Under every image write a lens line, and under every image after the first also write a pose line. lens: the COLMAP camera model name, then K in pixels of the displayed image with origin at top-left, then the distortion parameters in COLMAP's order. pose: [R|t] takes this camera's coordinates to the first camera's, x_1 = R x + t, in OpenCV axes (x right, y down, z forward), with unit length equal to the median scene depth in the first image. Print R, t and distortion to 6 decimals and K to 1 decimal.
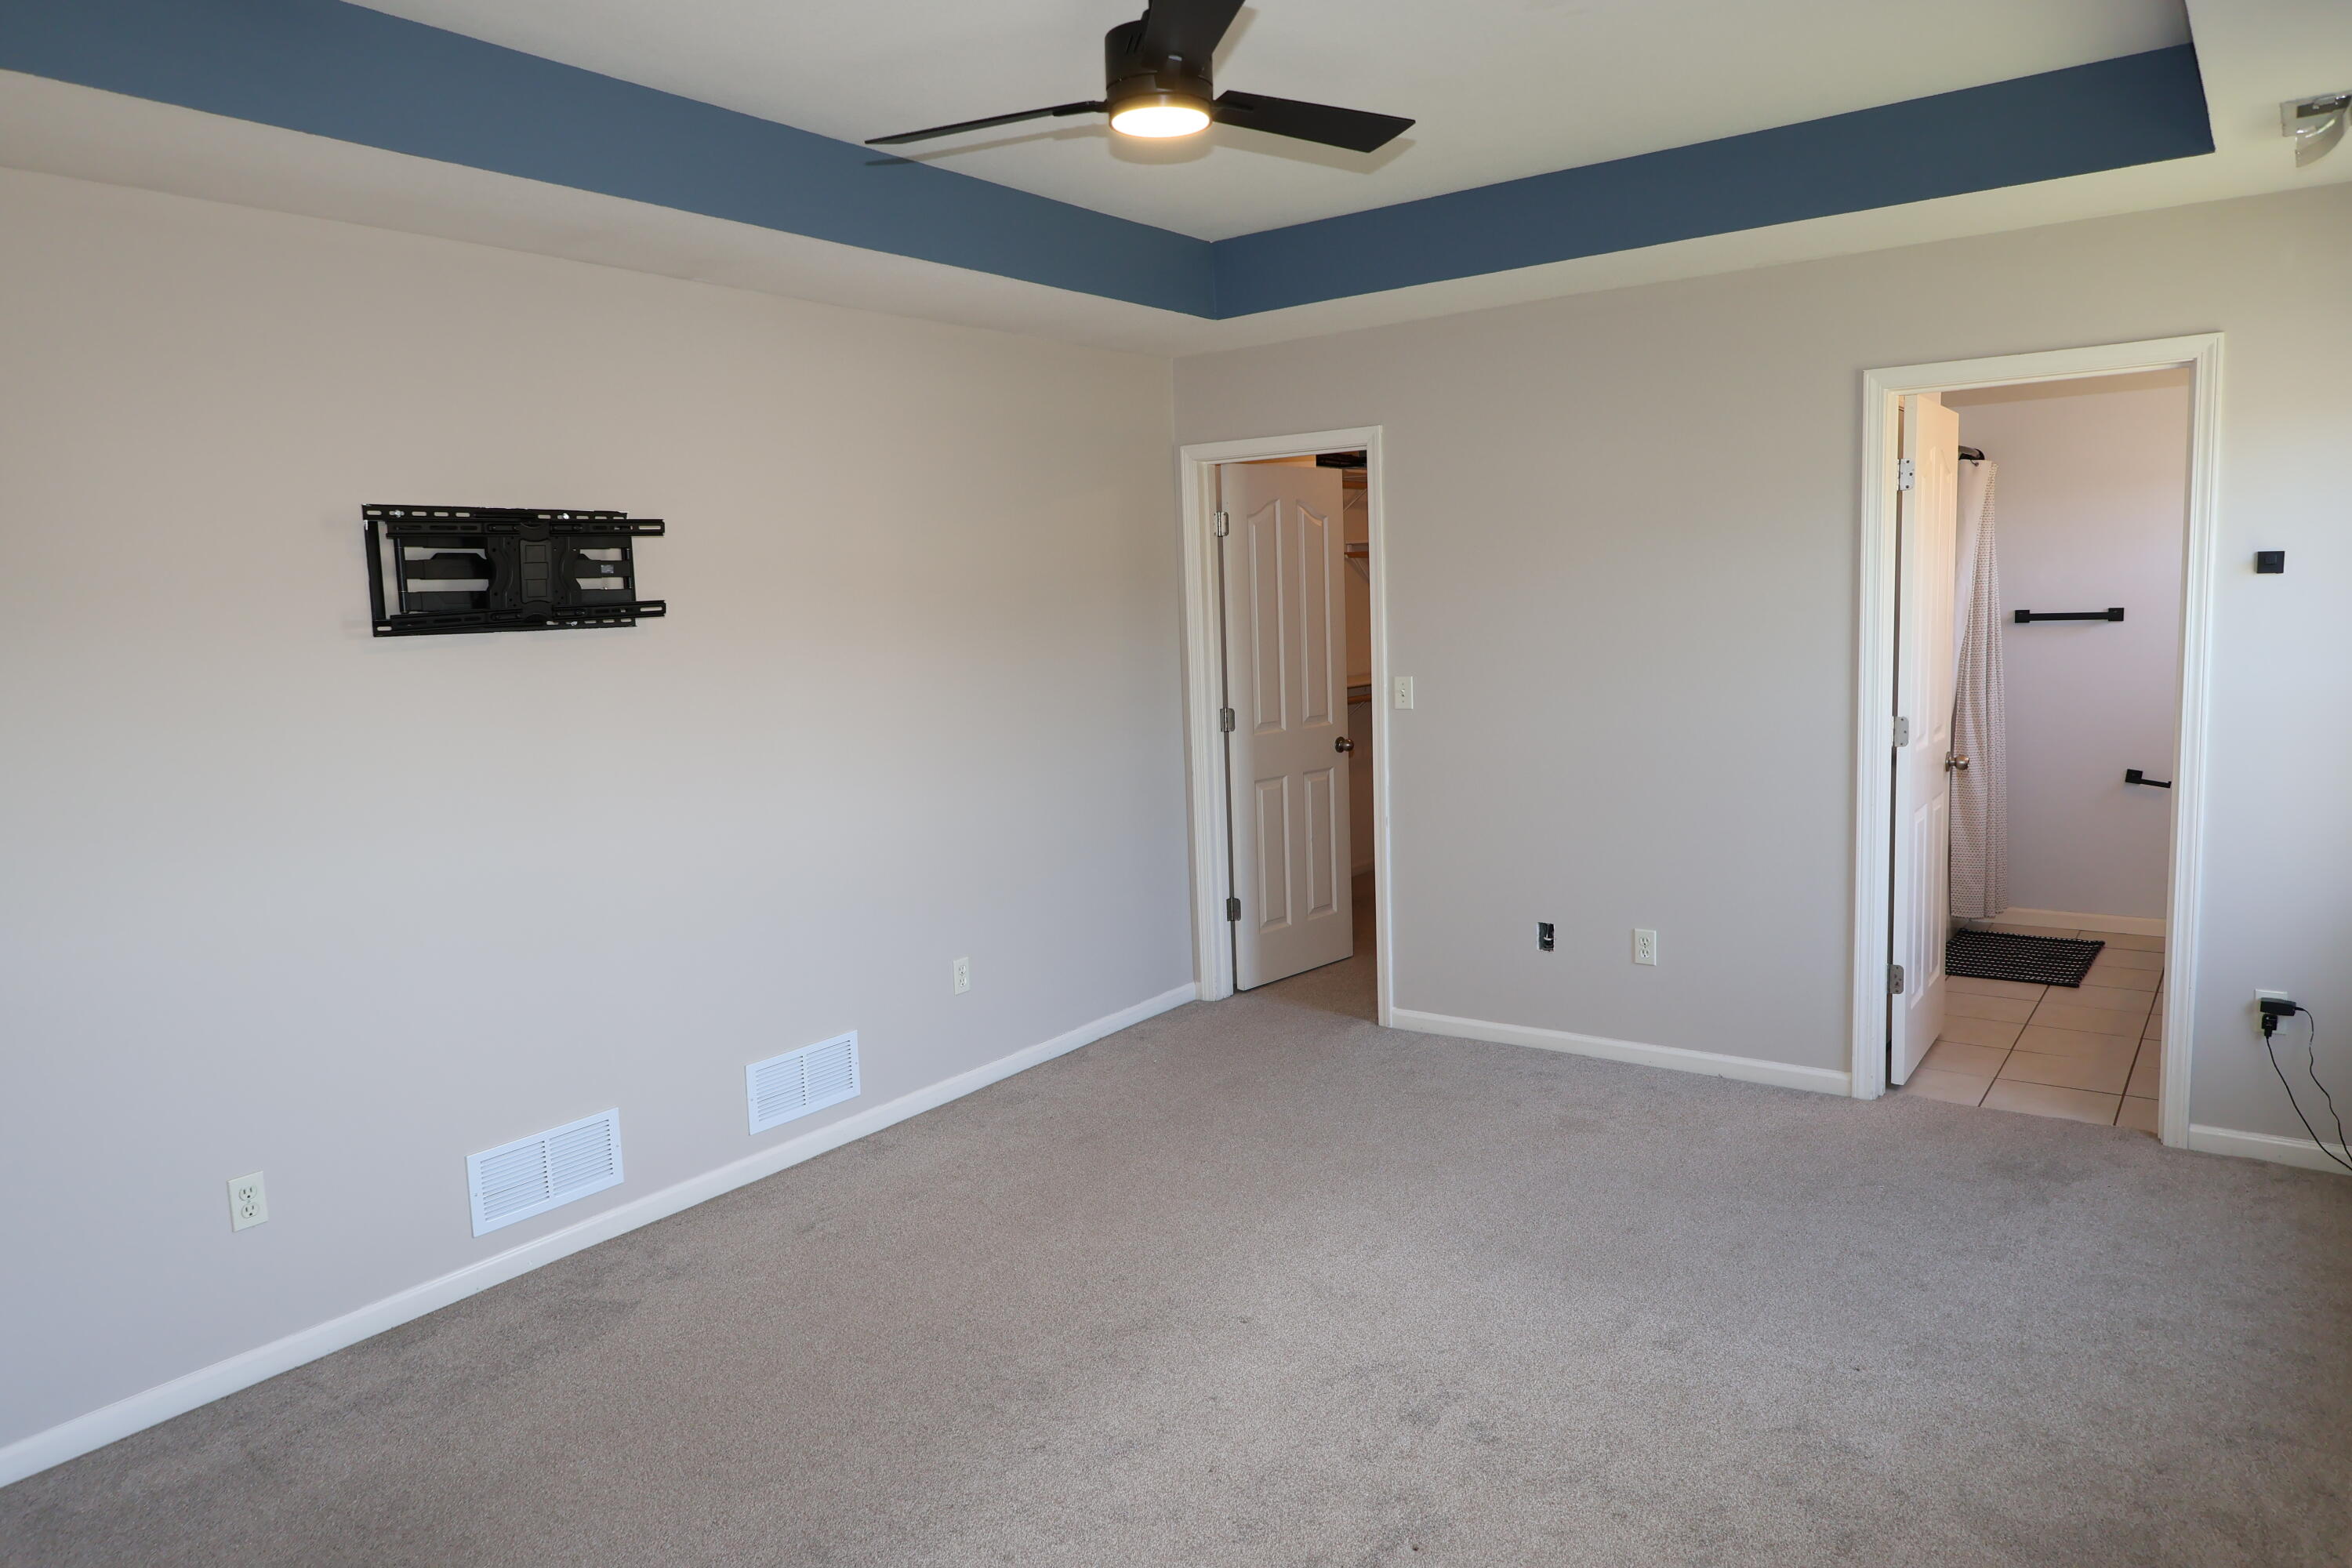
lens RADIAL K [[1566.6, 0, 1176.0], [0, 1566.6, 784.0], [0, 0, 1]] dist [0.004420, 0.000460]
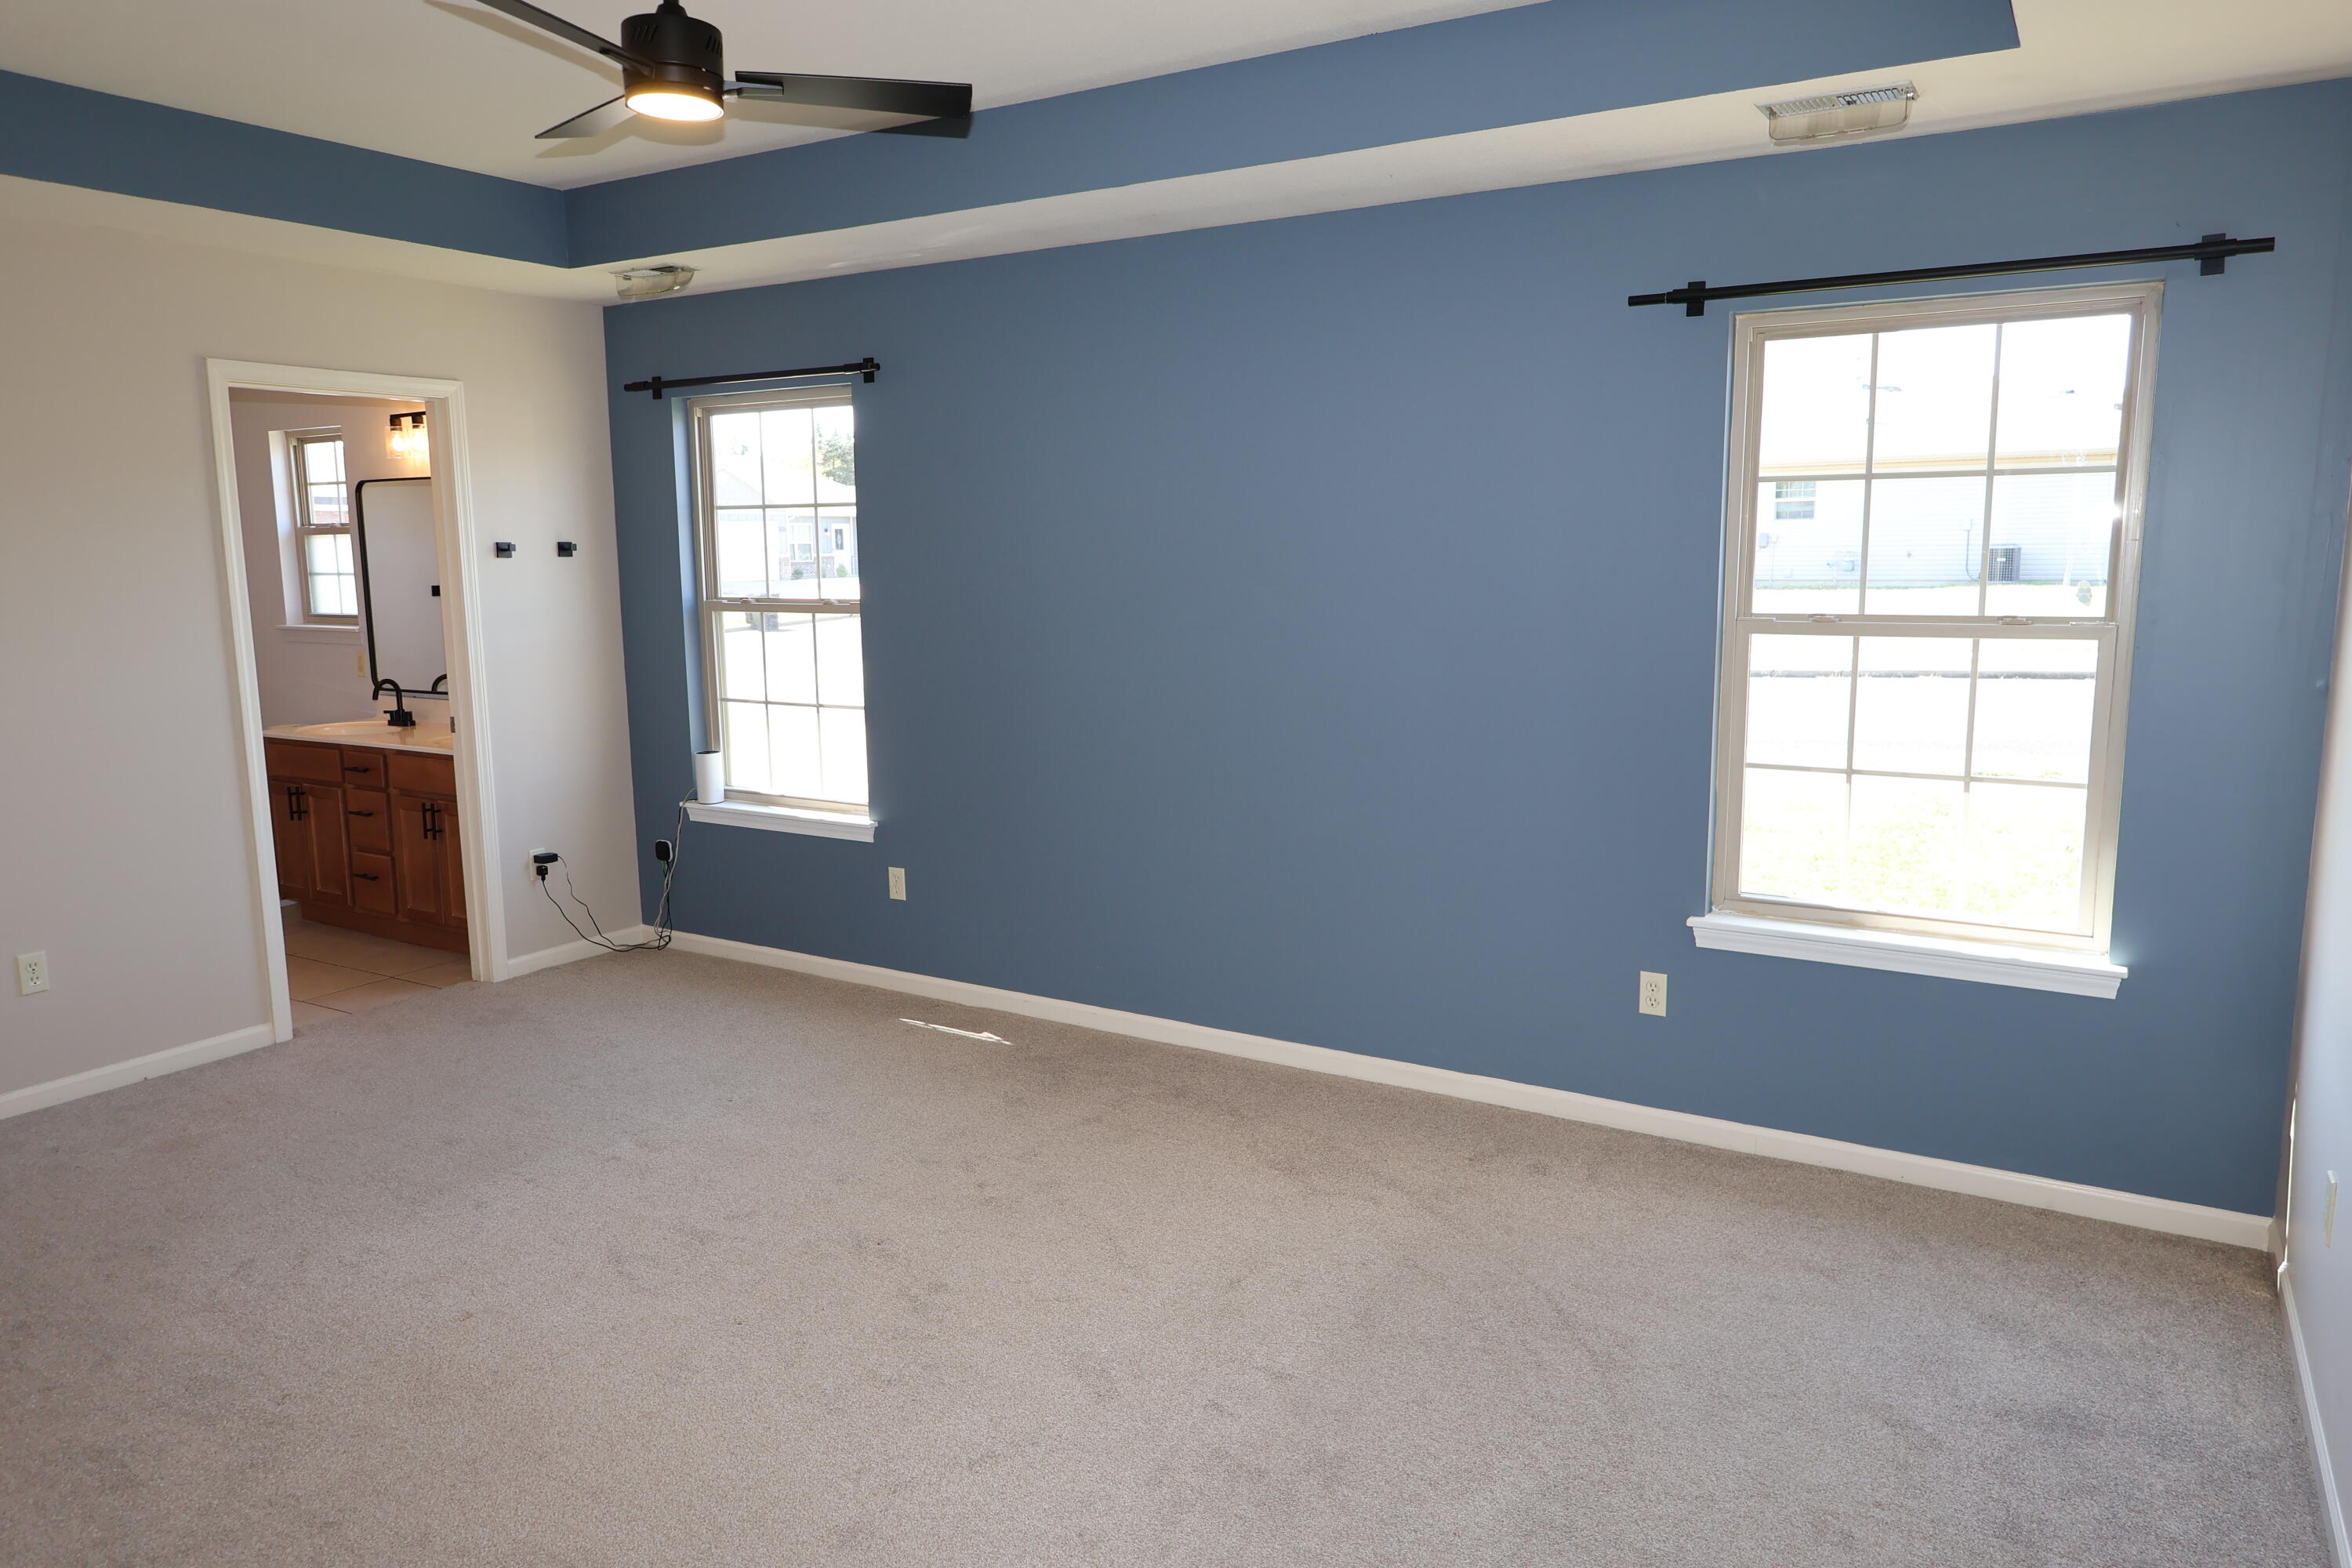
lens RADIAL K [[1516.7, 0, 1181.2], [0, 1516.7, 773.2], [0, 0, 1]] dist [-0.007086, -0.006385]
pose [[-0.096850, -0.117502, 0.988339, -1.529875], [0.129307, 0.983106, 0.129550, -0.084514], [-0.986864, 0.140346, -0.080020, 1.103644]]
